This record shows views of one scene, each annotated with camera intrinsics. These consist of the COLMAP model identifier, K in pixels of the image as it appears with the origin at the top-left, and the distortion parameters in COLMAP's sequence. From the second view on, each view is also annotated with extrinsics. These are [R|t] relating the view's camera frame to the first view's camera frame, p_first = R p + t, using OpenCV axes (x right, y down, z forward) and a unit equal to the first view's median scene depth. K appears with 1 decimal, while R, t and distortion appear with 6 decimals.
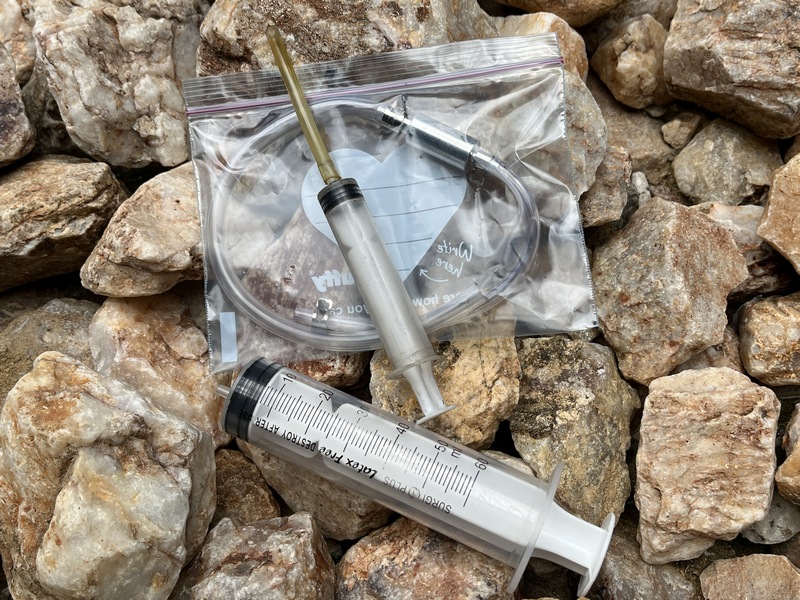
lens RADIAL K [[832.1, 0, 400.0], [0, 832.1, 303.6], [0, 0, 1]] dist [0.000996, 0.020898]
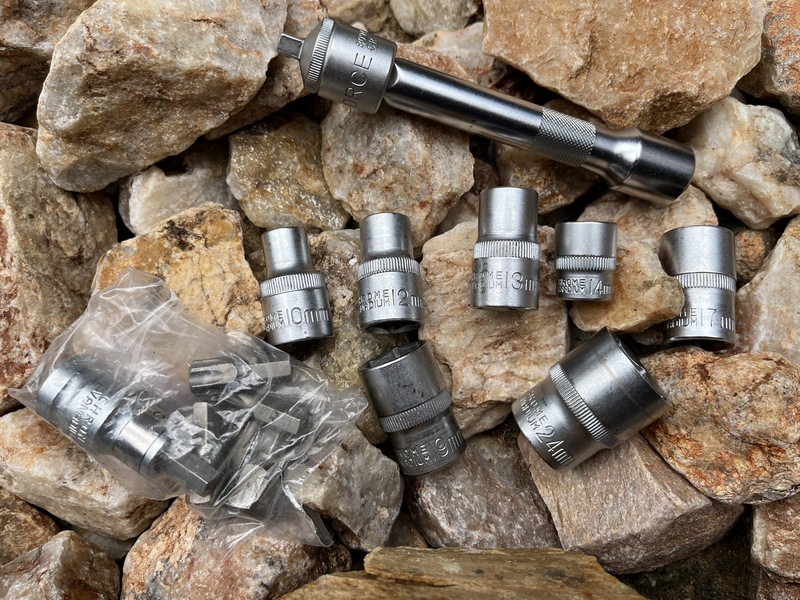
lens RADIAL K [[624.2, 0, 400.0], [0, 624.2, 300.0], [0, 0, 1]] dist [-0.006273, -0.015742]
pose [[0.944282, -0.316126, 0.091623, 0.208648], [0.294802, 0.936139, 0.191667, 0.008911], [-0.146363, -0.153977, 0.977174, 0.342831]]
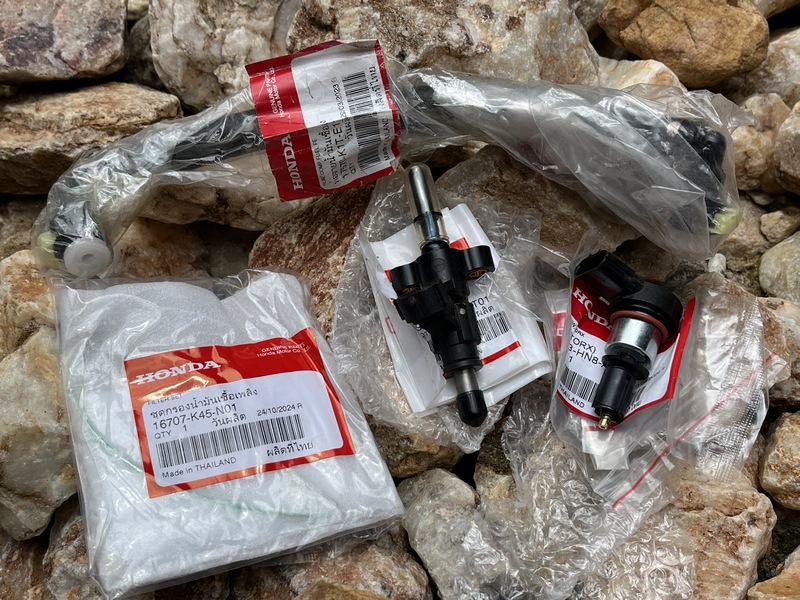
lens RADIAL K [[959.7, 0, 398.1], [0, 959.7, 304.1], [0, 0, 1]] dist [0.018028, -0.034122]
pose [[0.946185, 0.269418, -0.179298, 0.188464], [-0.288399, 0.953324, -0.089442, 0.104089], [0.146832, 0.136338, 0.979721, -0.076233]]
